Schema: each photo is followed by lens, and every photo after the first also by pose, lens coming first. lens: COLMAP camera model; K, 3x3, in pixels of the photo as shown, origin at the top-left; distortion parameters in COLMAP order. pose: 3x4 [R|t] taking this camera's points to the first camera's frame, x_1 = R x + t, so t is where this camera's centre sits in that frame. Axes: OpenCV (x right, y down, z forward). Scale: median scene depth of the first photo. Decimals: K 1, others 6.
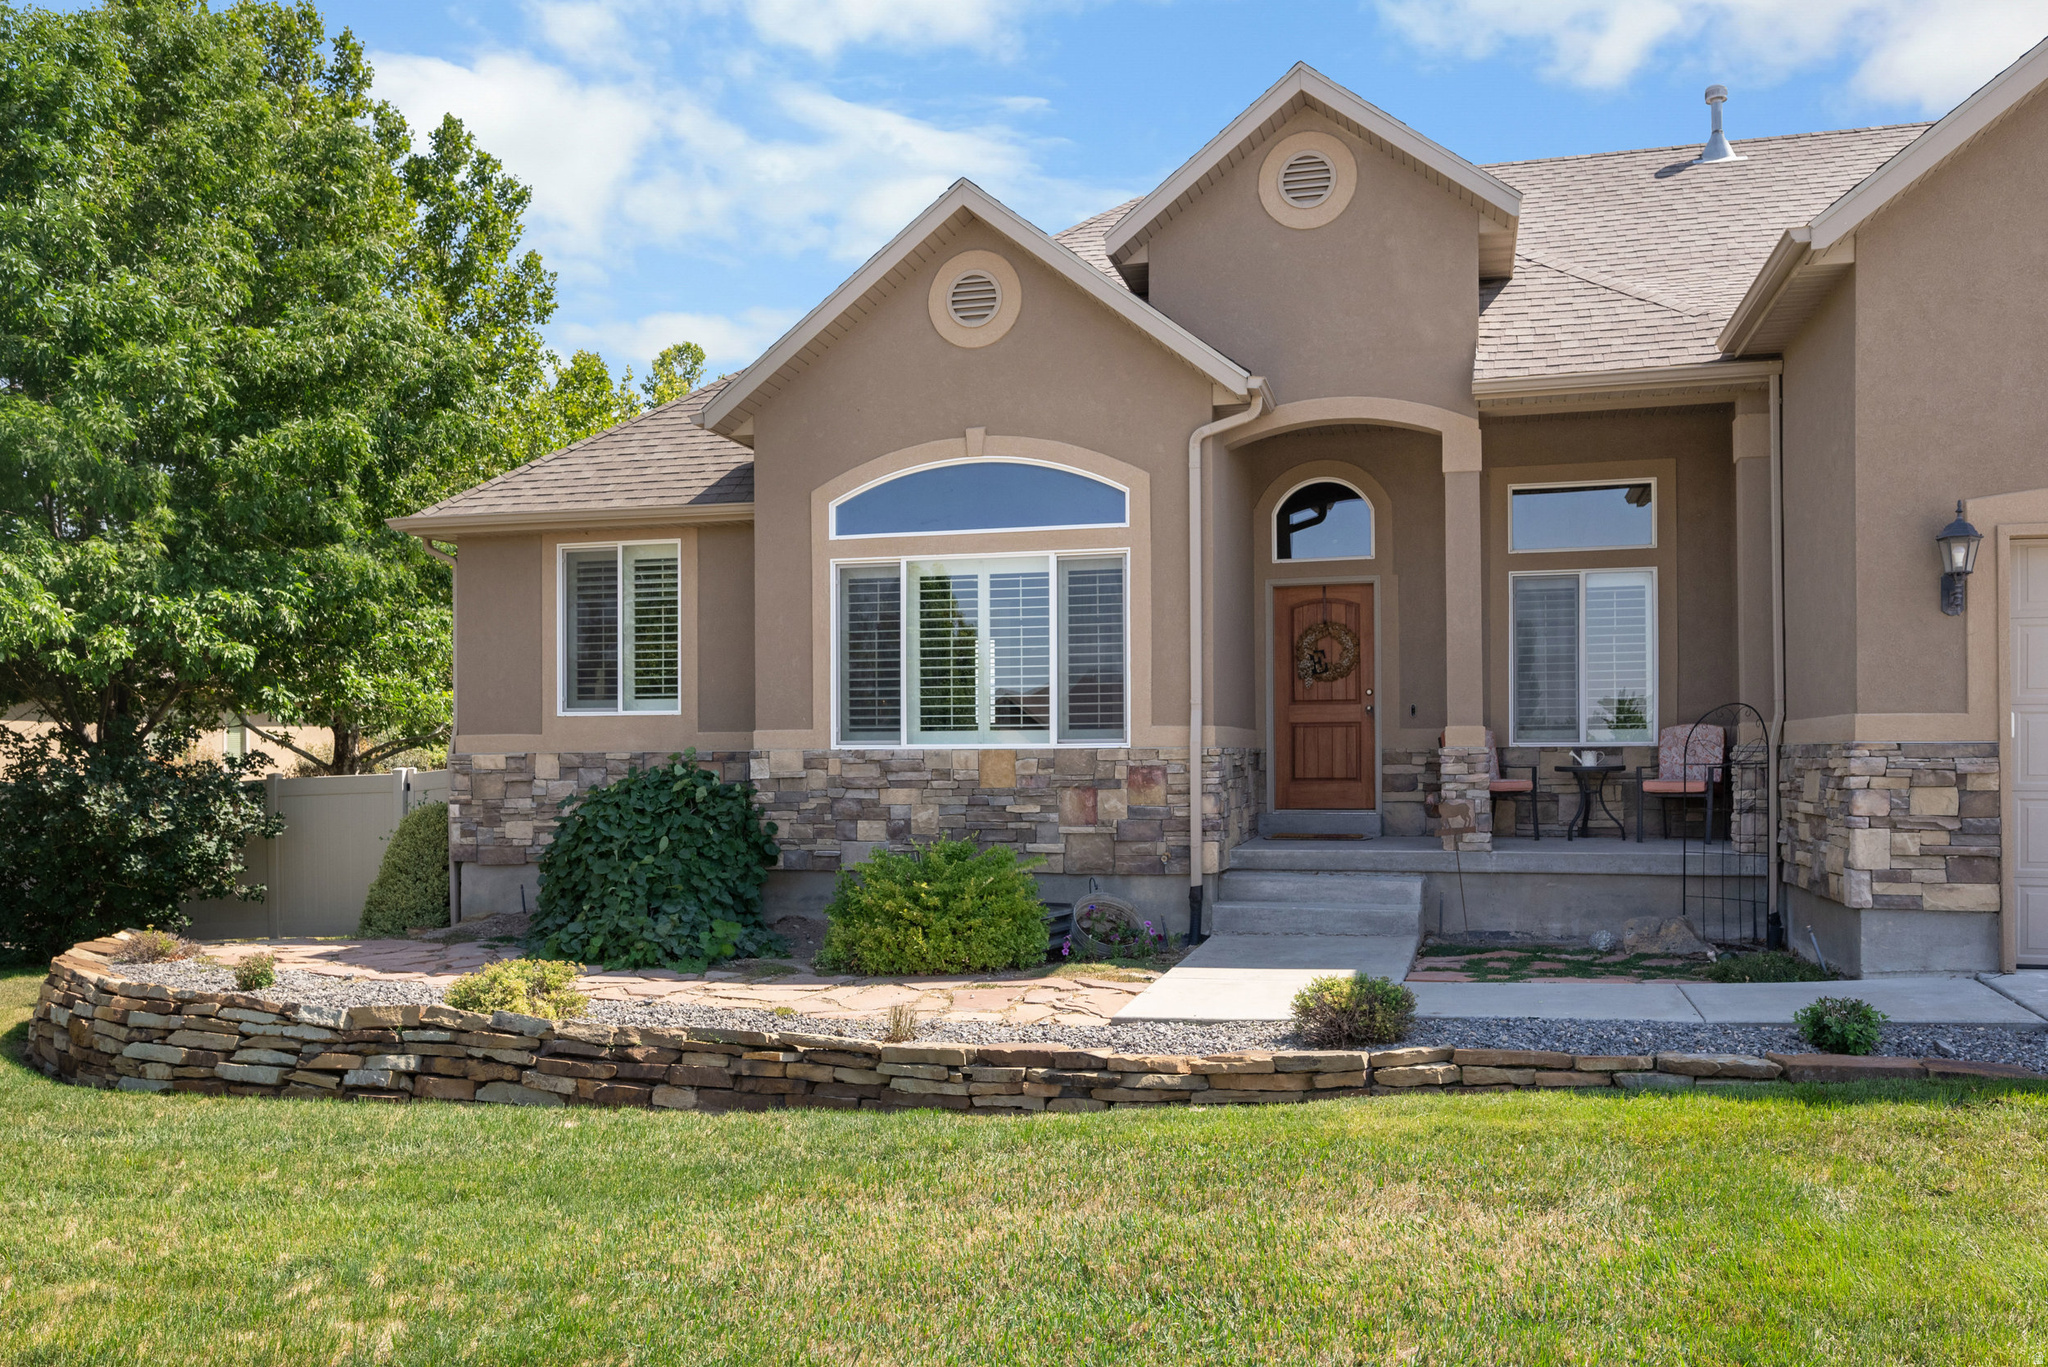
lens RADIAL K [[1604.1, 0, 1022.9], [0, 1604.1, 696.8], [0, 0, 1]] dist [0.002105, -0.001435]
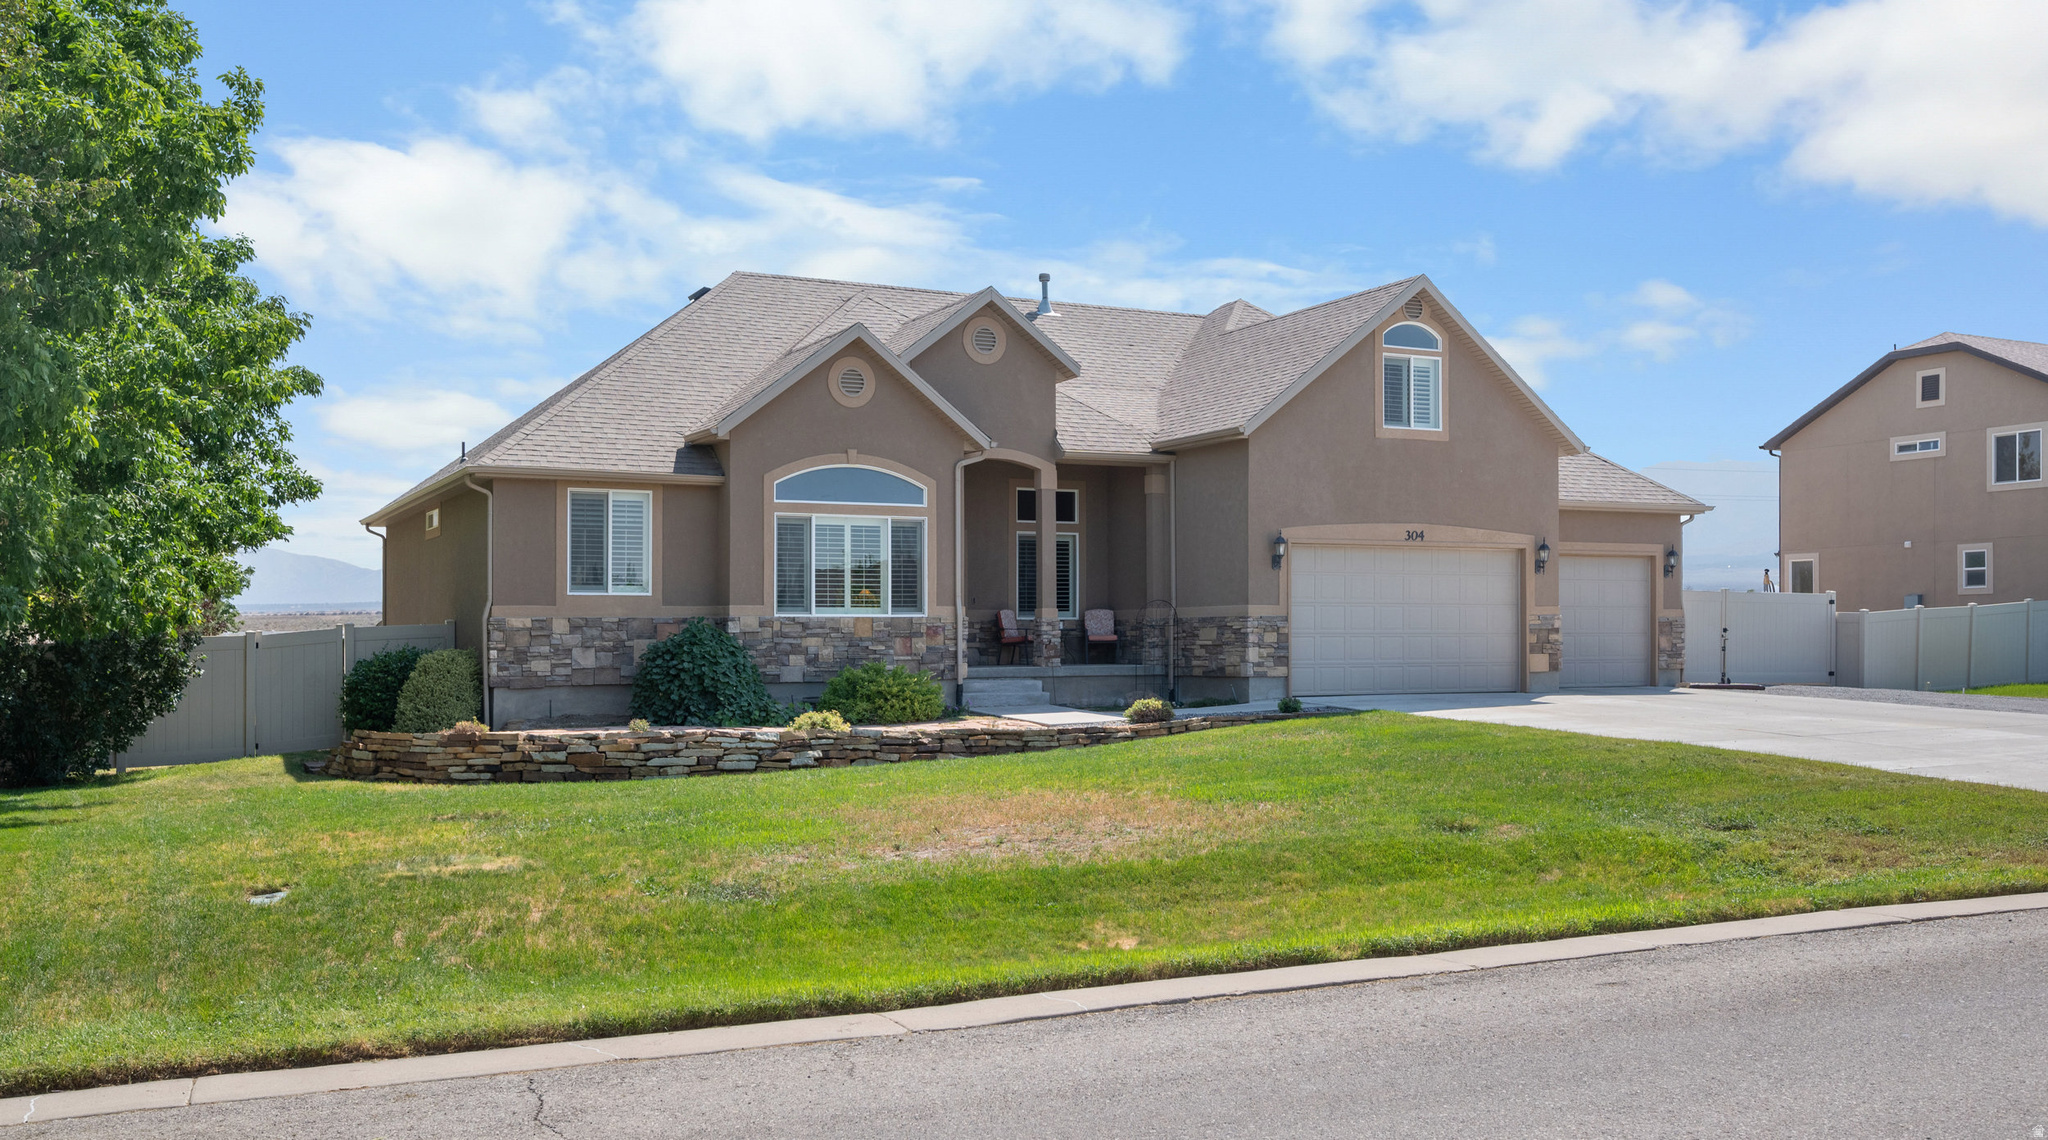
lens RADIAL K [[1669.2, 0, 1022.0], [0, 1669.2, 575.5], [0, 0, 1]] dist [0.002467, -0.004775]
pose [[0.752810, 0.027470, 0.657664, -1.205892], [-0.022414, 0.999619, -0.016097, 0.010769], [-0.657856, -0.002623, 0.753140, -0.646805]]
